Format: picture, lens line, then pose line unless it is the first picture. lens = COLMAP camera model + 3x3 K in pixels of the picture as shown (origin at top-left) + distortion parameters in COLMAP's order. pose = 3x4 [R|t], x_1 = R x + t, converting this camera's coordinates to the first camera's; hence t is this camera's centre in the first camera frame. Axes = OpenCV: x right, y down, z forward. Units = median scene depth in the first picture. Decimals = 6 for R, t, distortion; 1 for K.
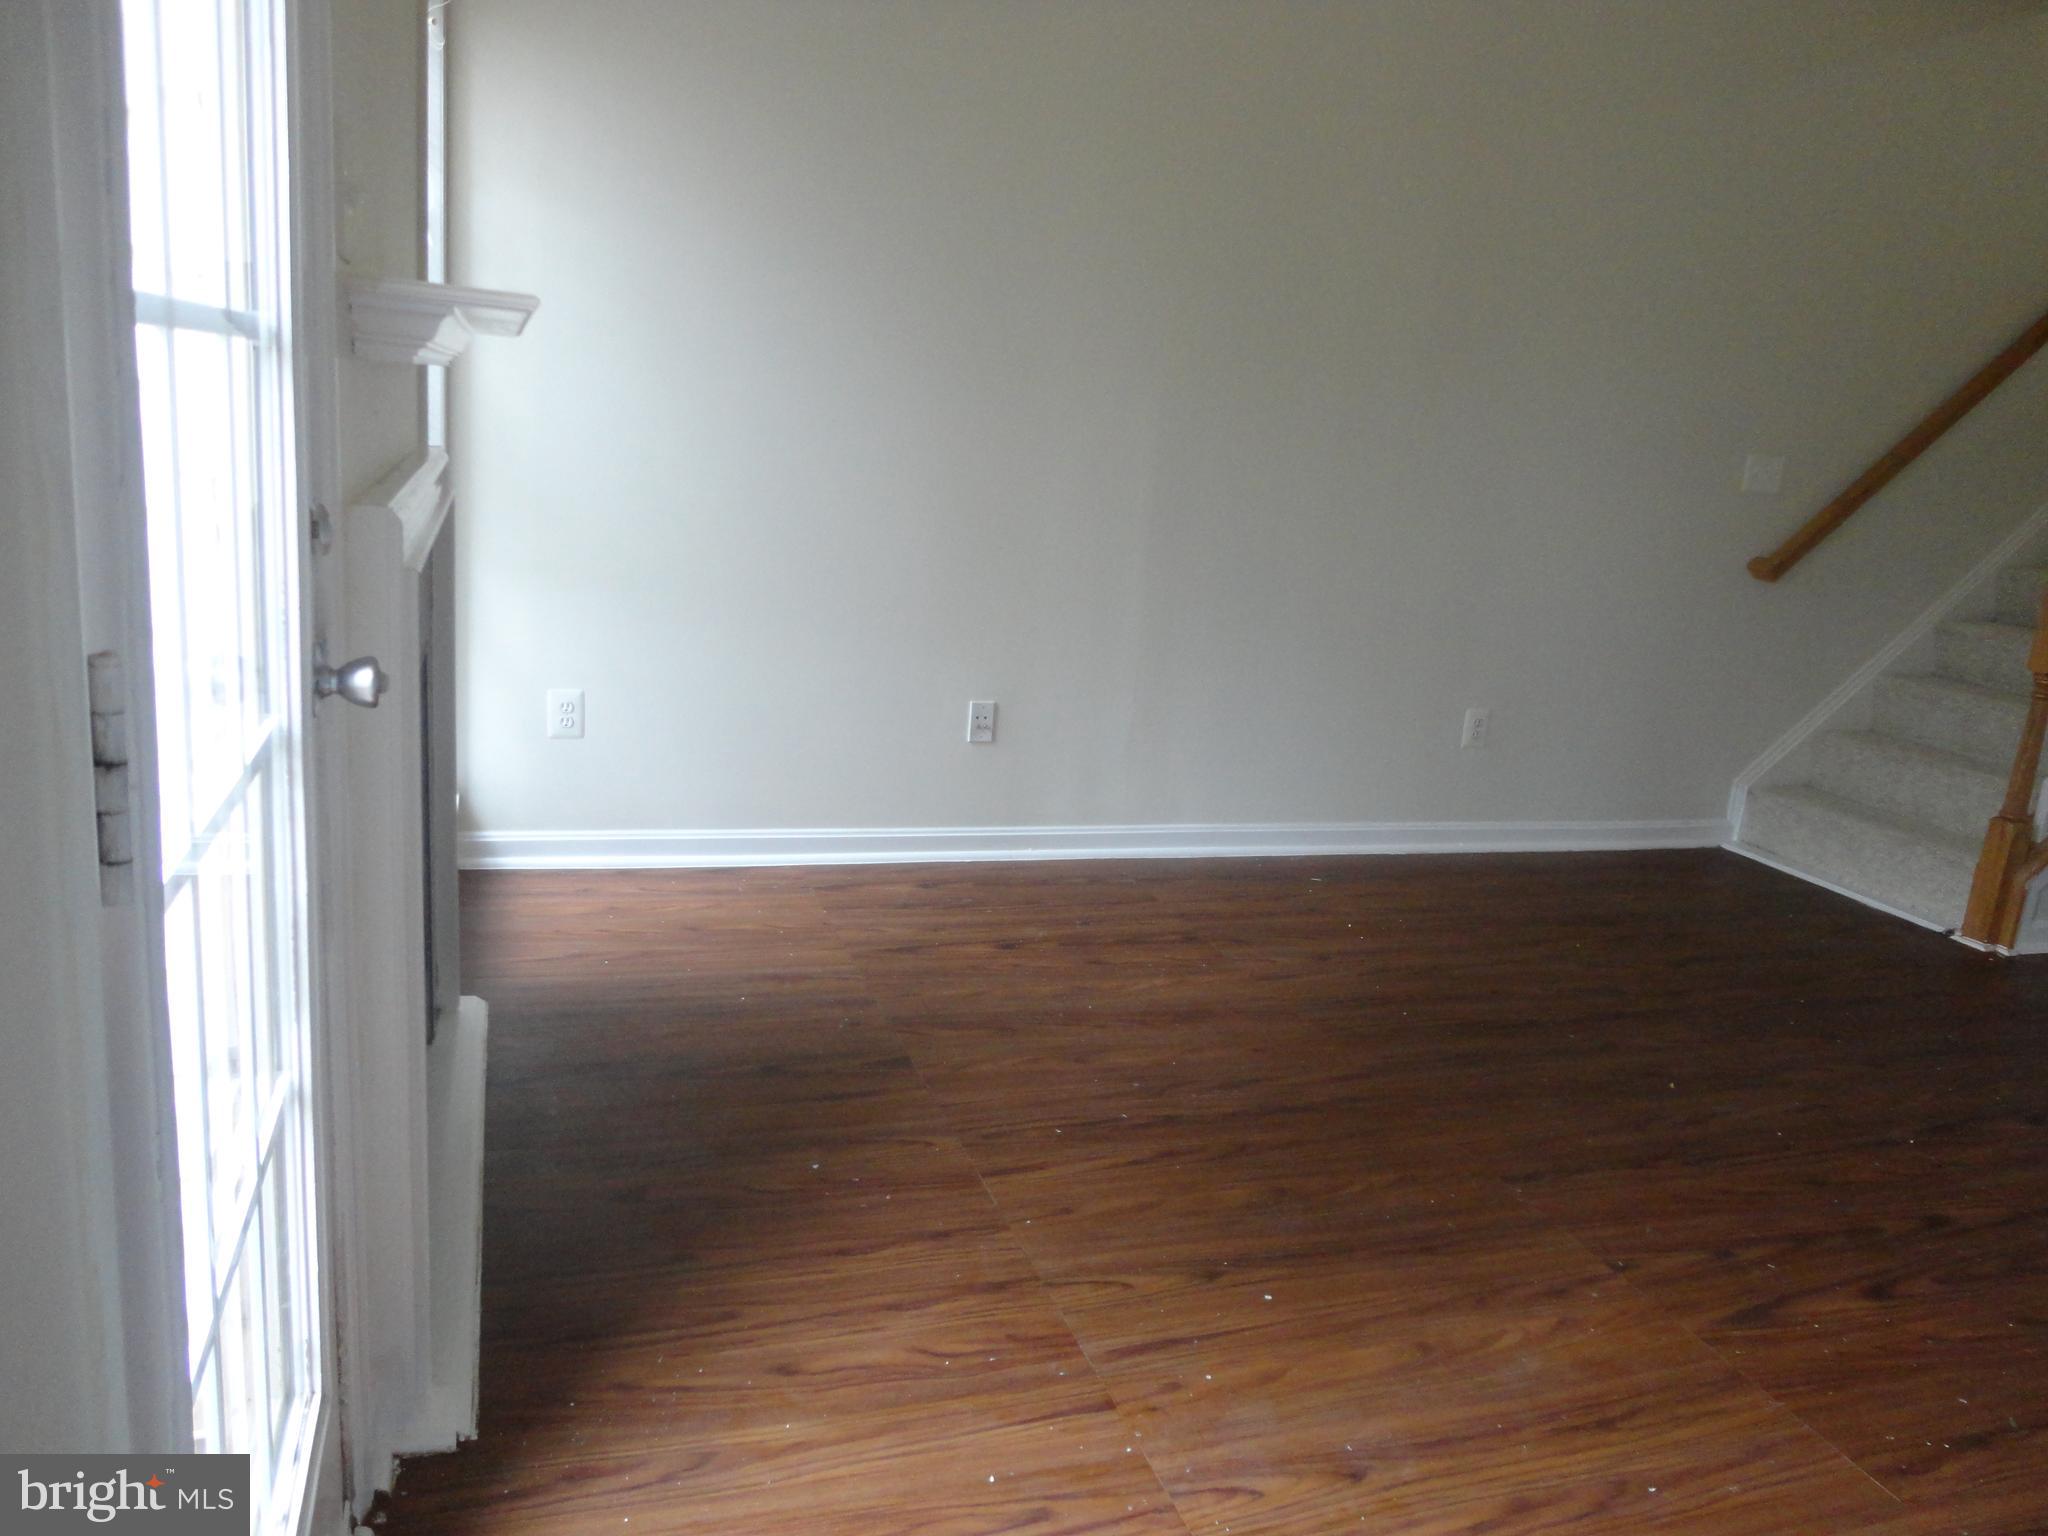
lens RADIAL K [[1499.9, 0, 1021.3], [0, 1499.9, 755.8], [0, 0, 1]] dist [-0.021213, 0.016265]
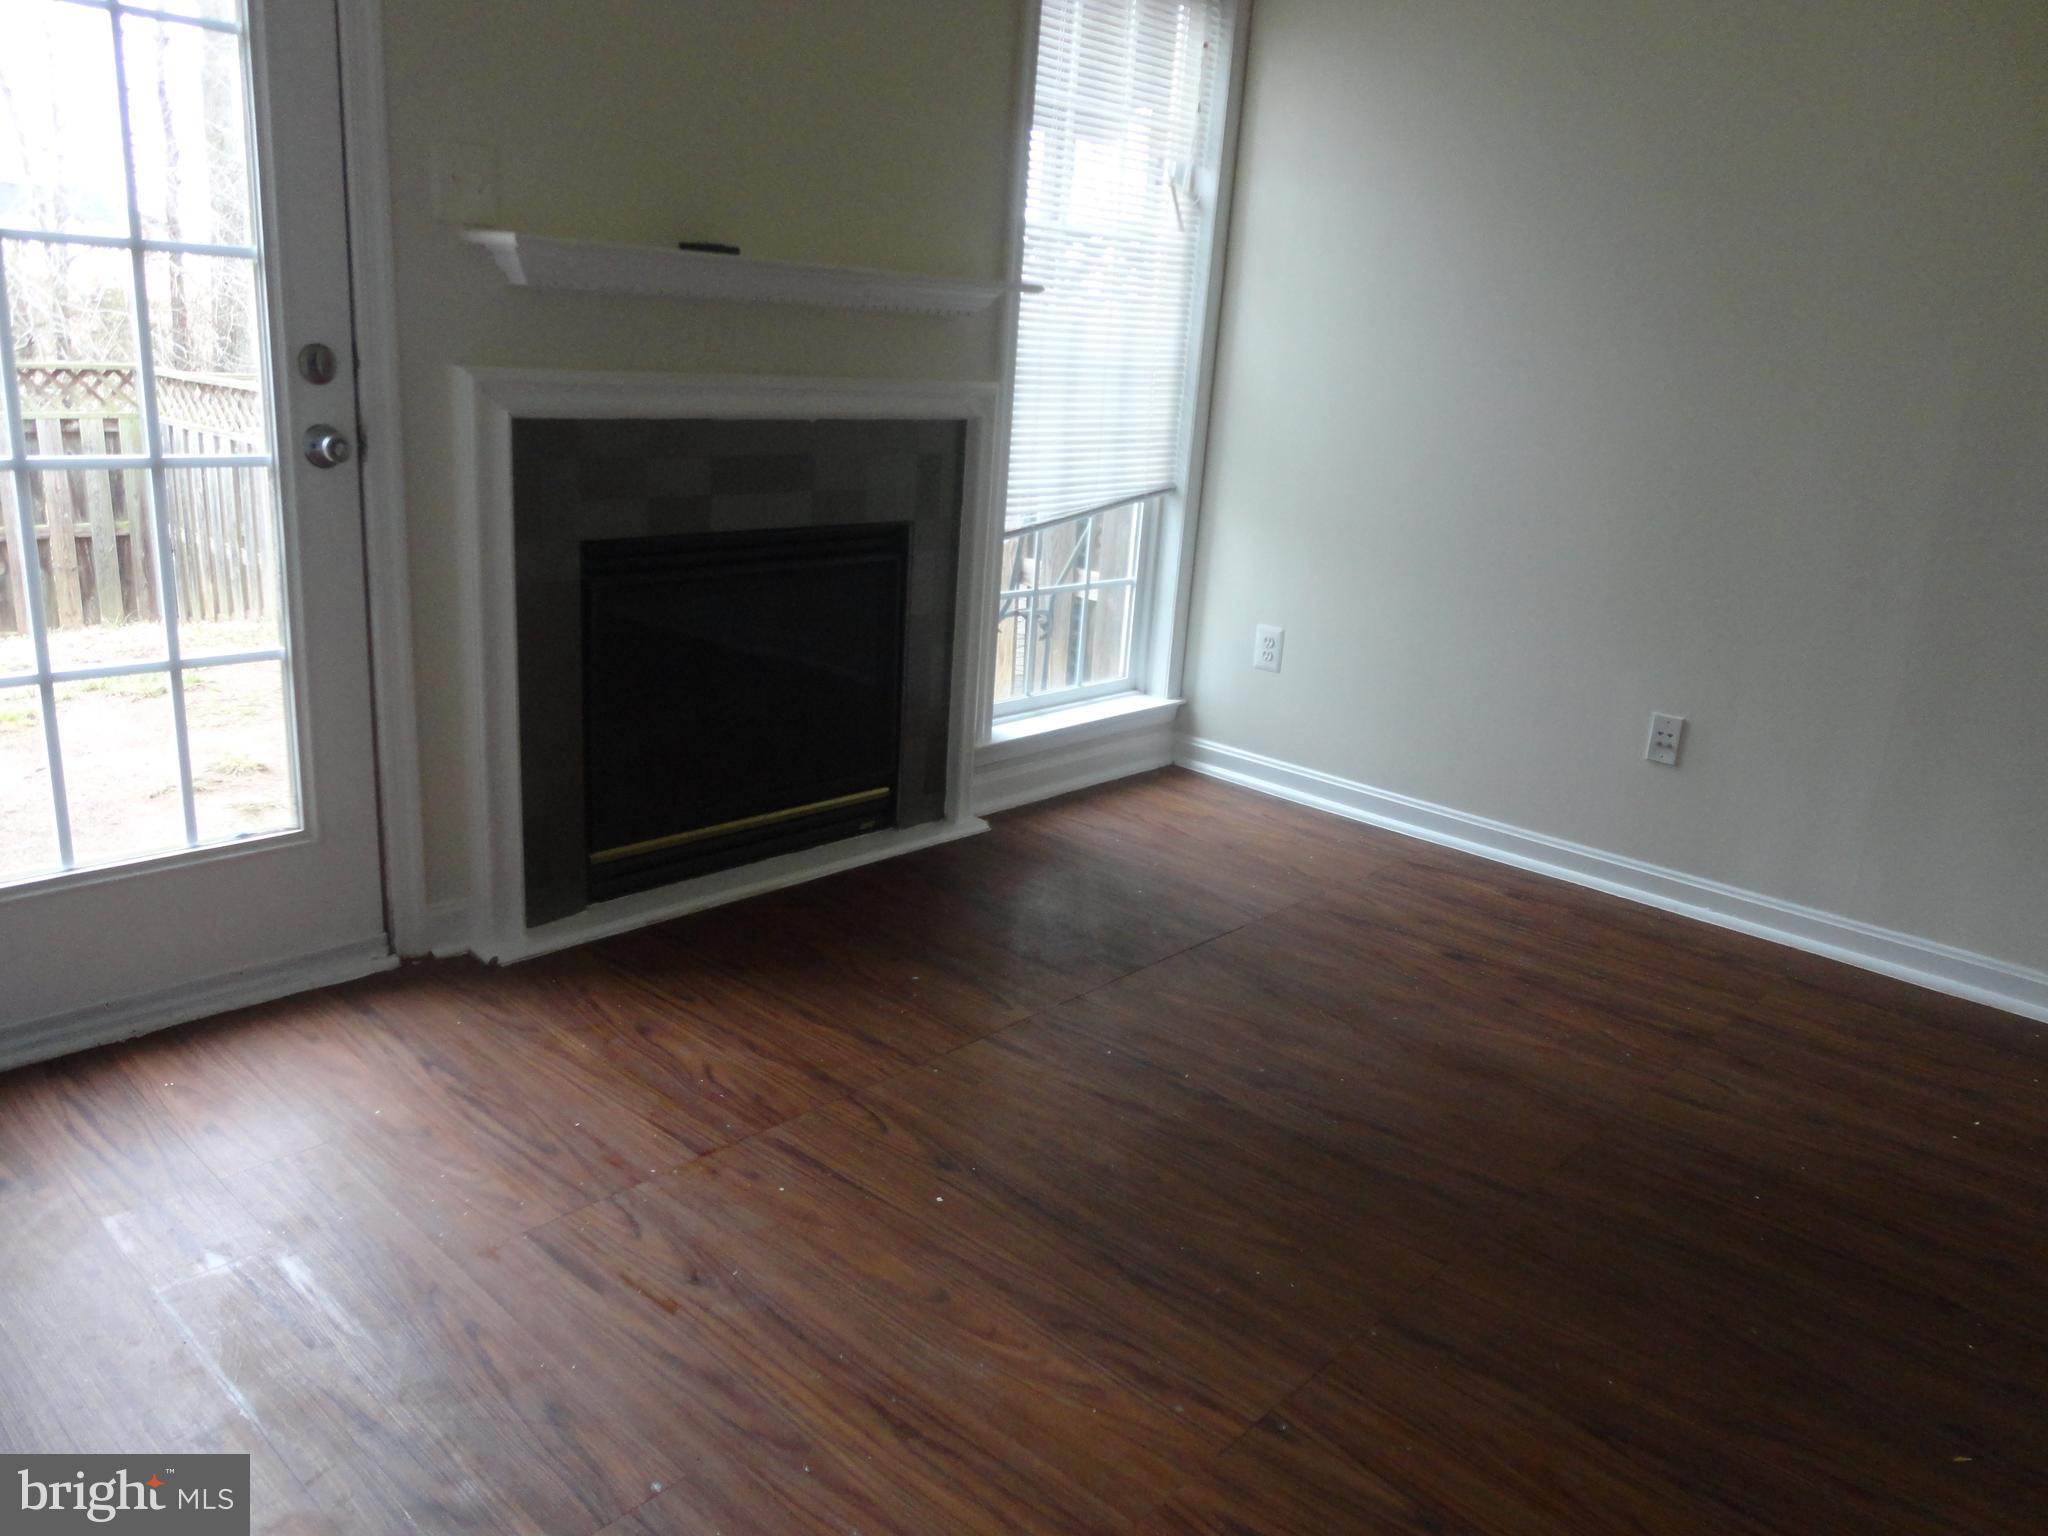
lens RADIAL K [[1499.9, 0, 1018.5], [0, 1499.9, 779.4], [0, 0, 1]] dist [-0.021213, 0.016265]
pose [[0.476385, 0.202993, -0.855483, 0.609228], [-0.217773, 0.969908, 0.108875, -0.015170], [0.851841, 0.134435, 0.506256, 0.316816]]
